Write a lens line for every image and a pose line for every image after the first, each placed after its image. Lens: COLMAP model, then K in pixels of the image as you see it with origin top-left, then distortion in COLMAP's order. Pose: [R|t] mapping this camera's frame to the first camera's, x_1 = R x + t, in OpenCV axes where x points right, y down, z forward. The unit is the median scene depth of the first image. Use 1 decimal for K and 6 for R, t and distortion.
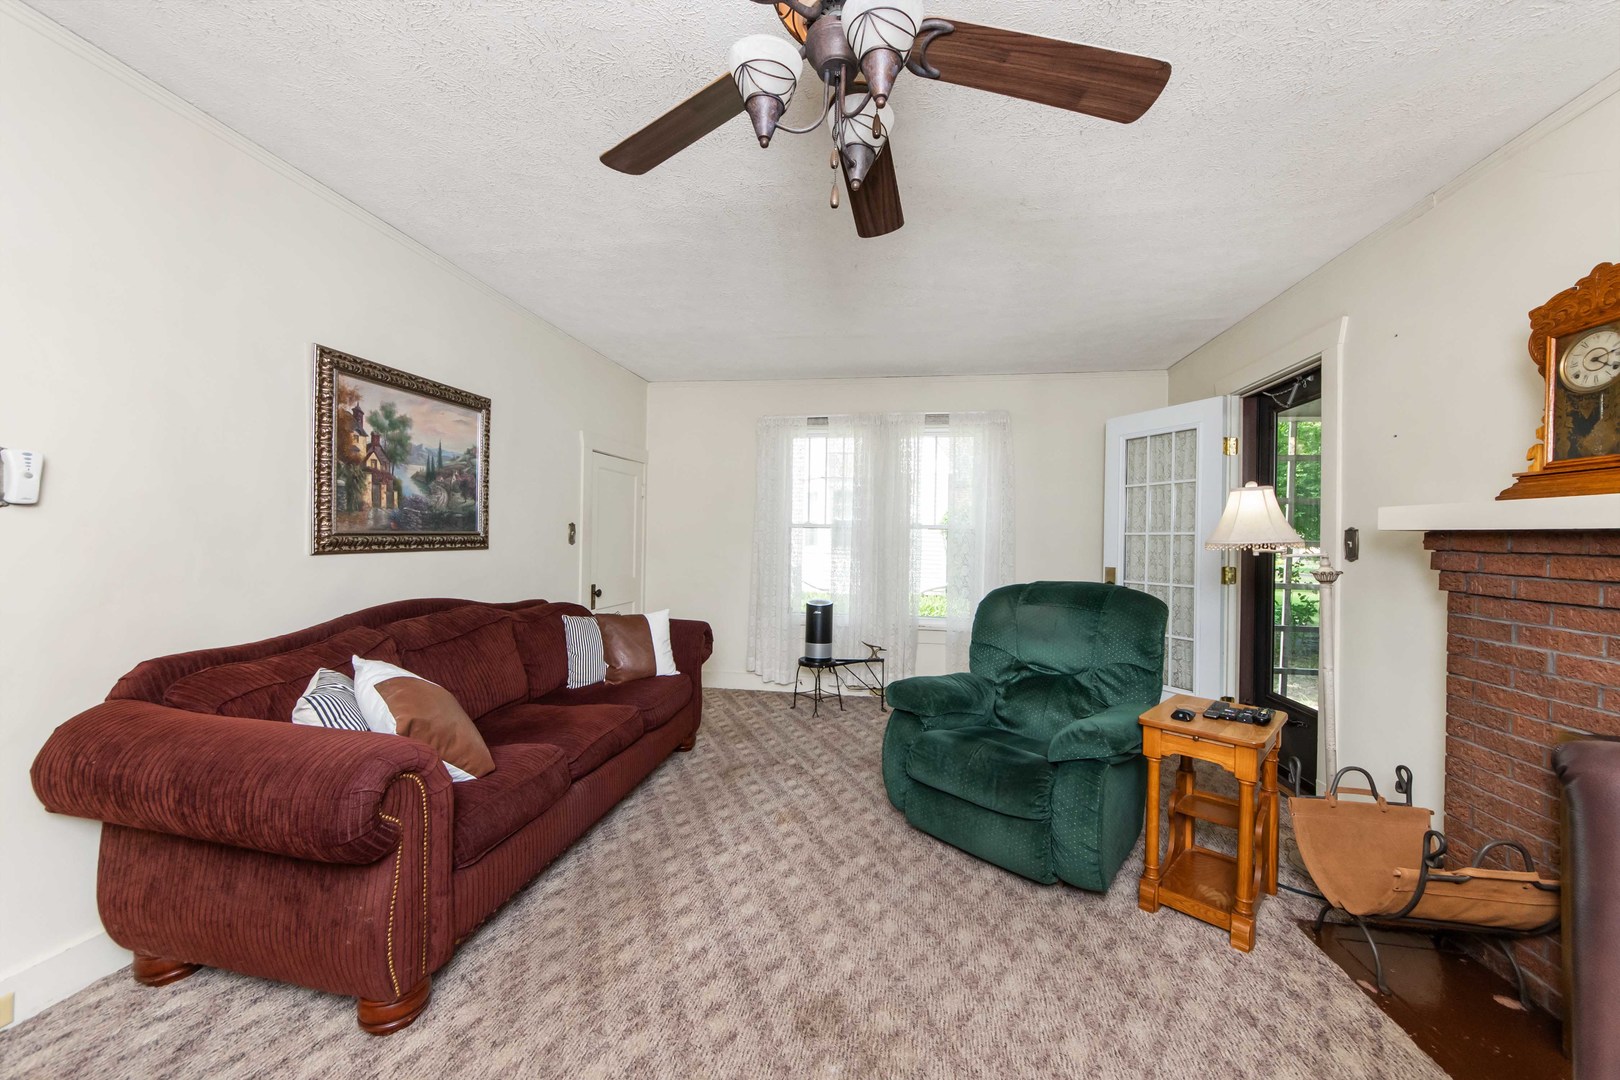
lens RADIAL K [[606.0, 0, 845.1], [0, 606.0, 541.2], [0, 0, 1]] dist [-0.009176, 0.001844]
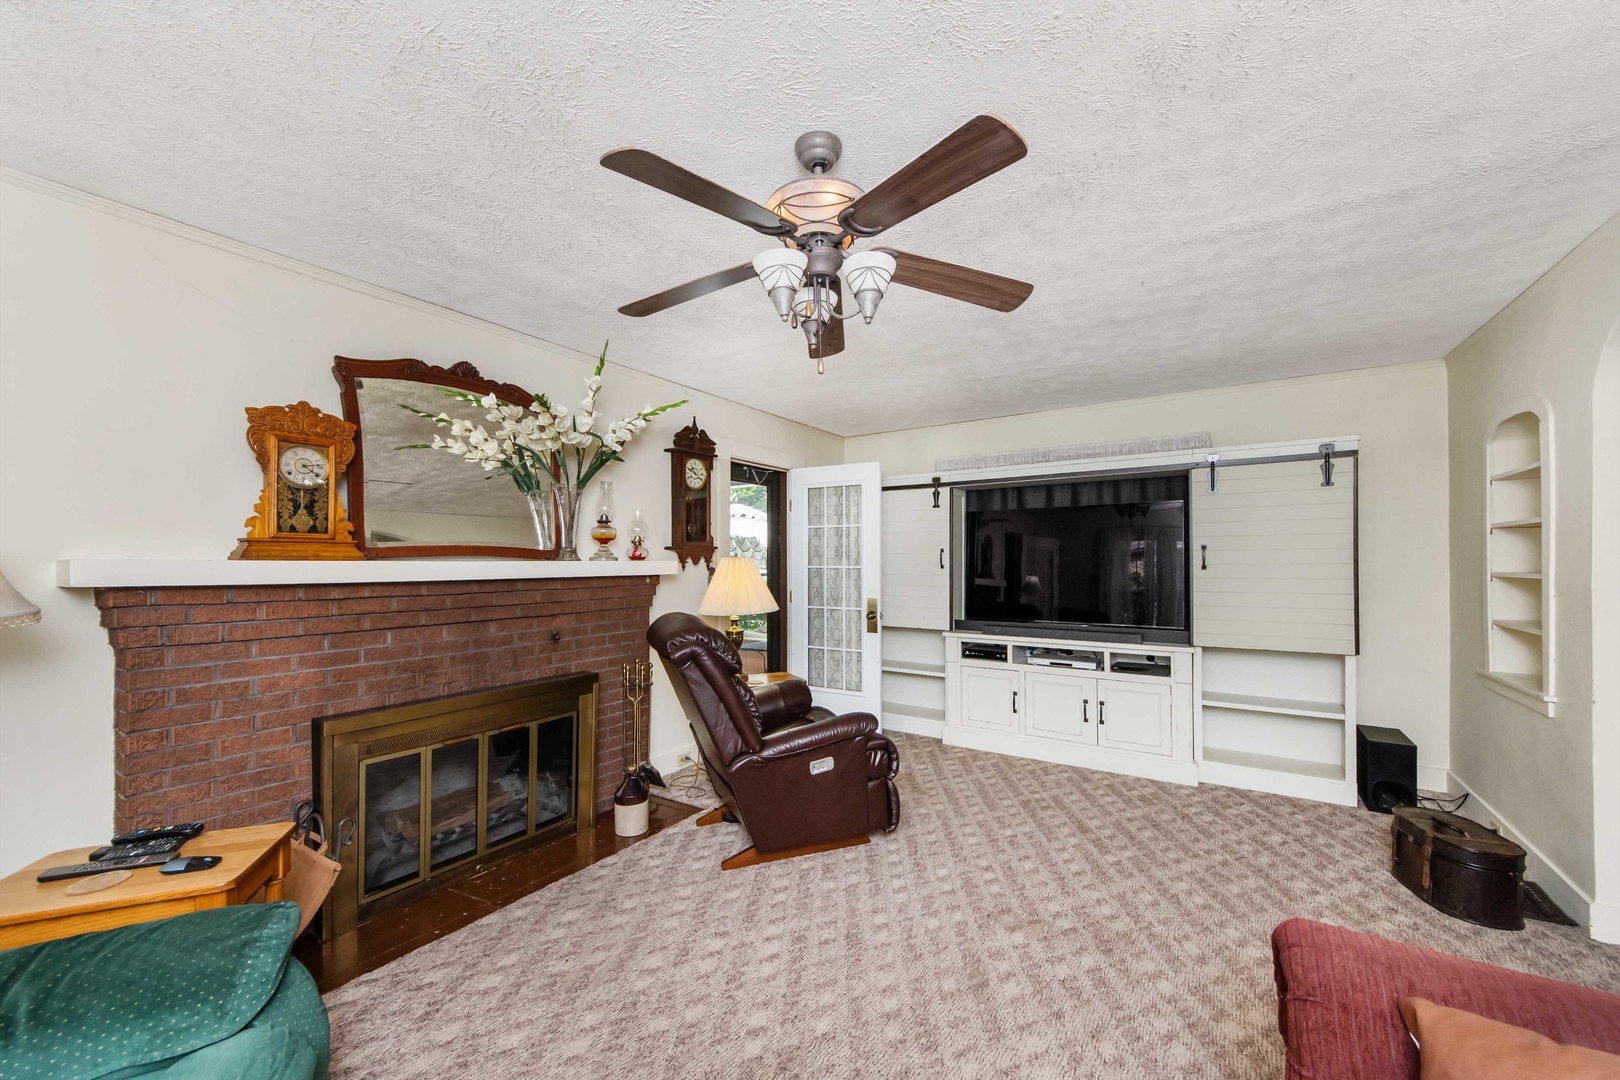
lens RADIAL K [[606.0, 0, 821.2], [0, 606.0, 555.4], [0, 0, 1]] dist [-0.009176, 0.001844]
pose [[-0.892012, -0.020302, 0.451556, -0.473114], [-0.019926, 0.999786, 0.005589, -0.106128], [-0.451573, -0.004012, -0.892225, 1.538428]]
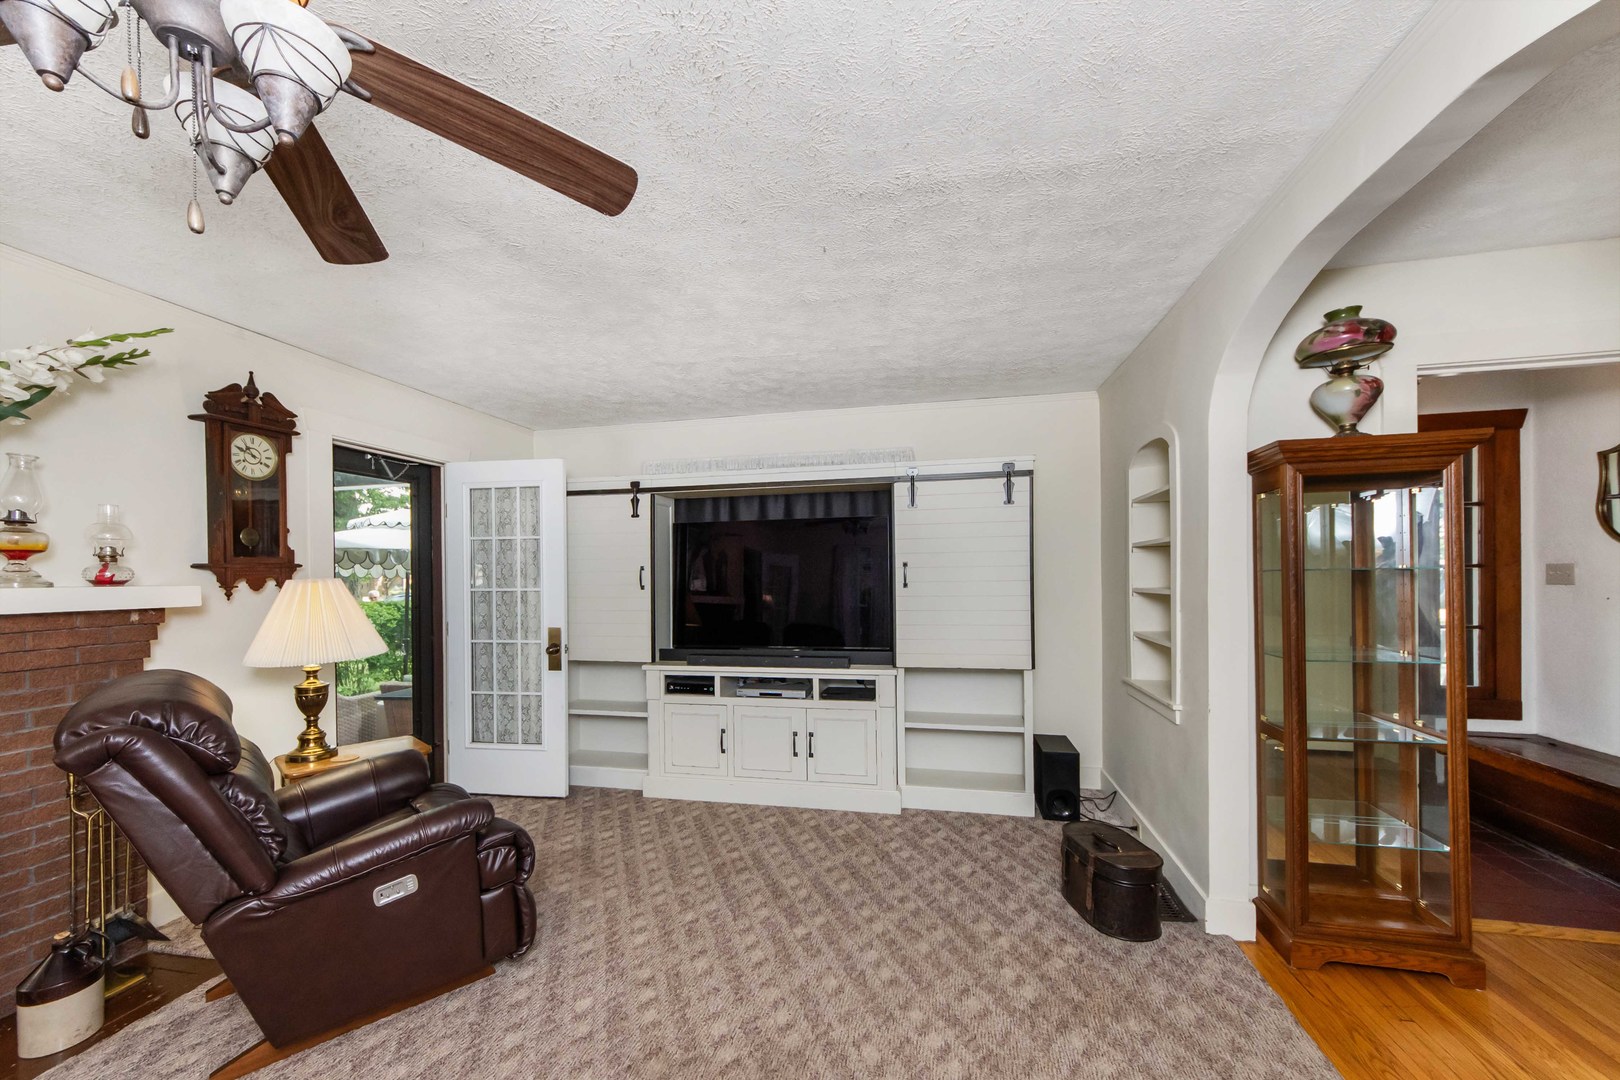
lens RADIAL K [[606.0, 0, 817.3], [0, 606.0, 574.2], [0, 0, 1]] dist [-0.009176, 0.001844]
pose [[-0.995973, -0.015518, 0.088305, -0.597325], [-0.015382, 0.999879, 0.002226, -0.116548], [-0.088328, 0.000859, -0.996091, 1.107003]]
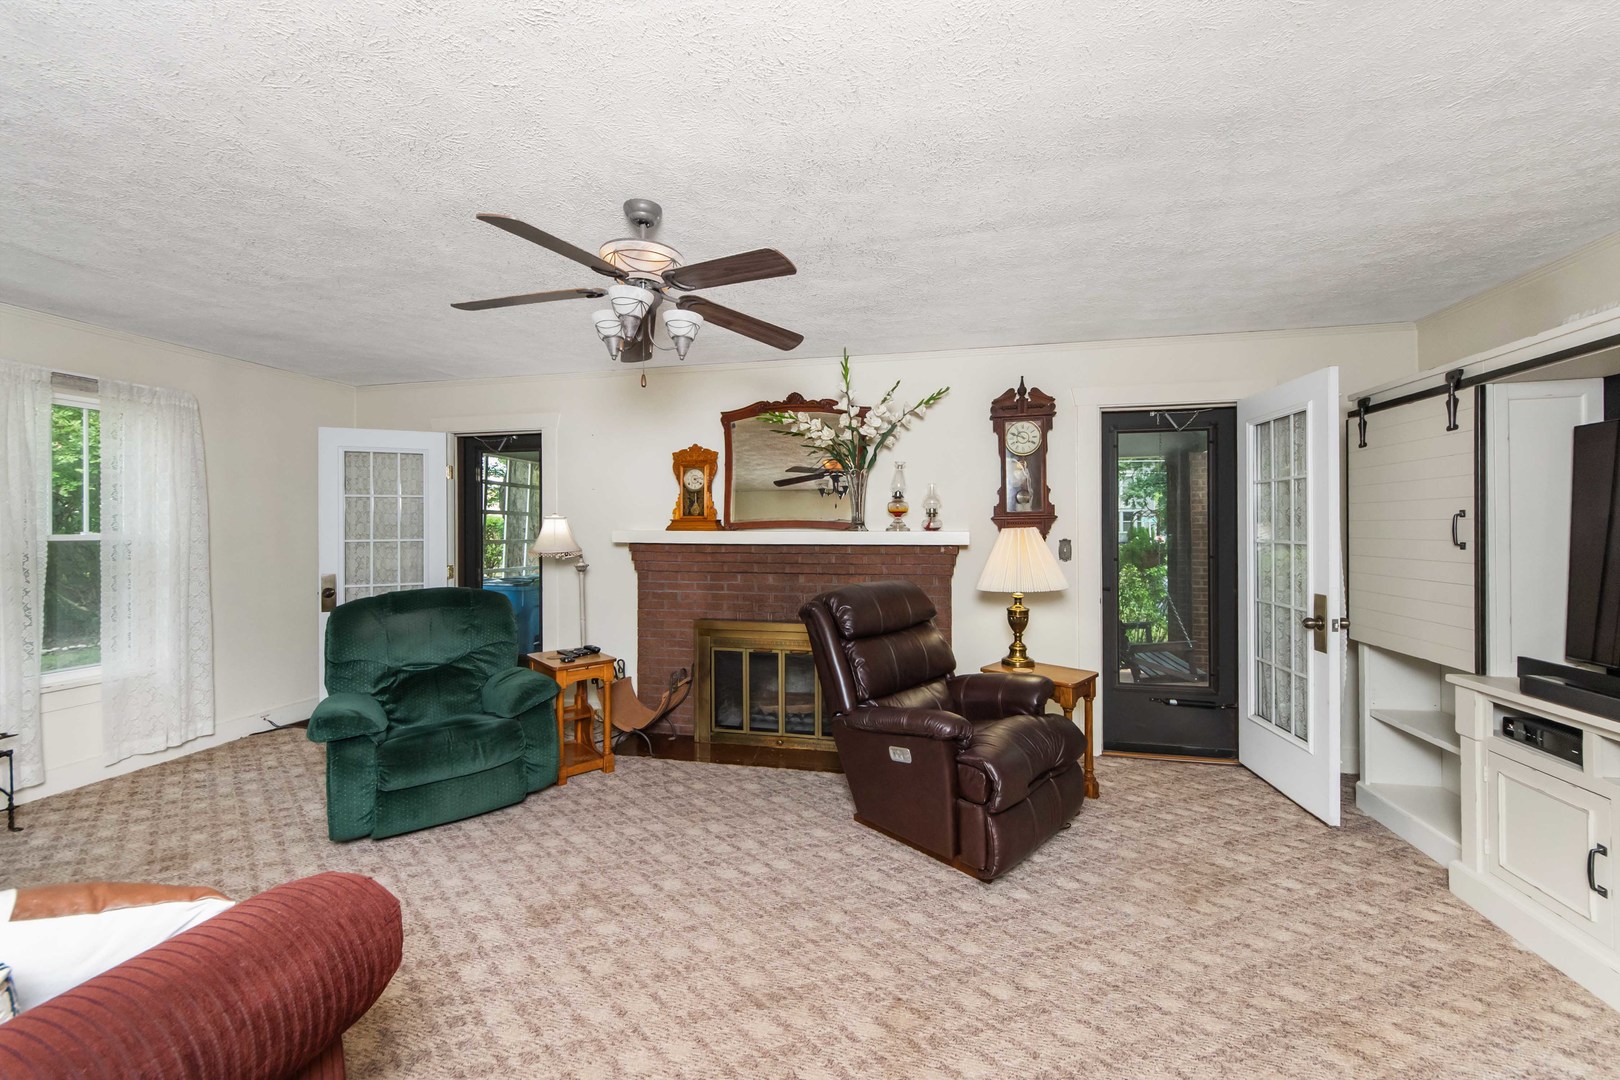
lens RADIAL K [[606.0, 0, 807.1], [0, 606.0, 524.2], [0, 0, 1]] dist [-0.009176, 0.001844]
pose [[0.089868, -0.018602, 0.995780, -1.230546], [0.005516, 0.999820, 0.018180, -0.132602], [-0.995938, 0.003859, 0.089955, 0.230843]]
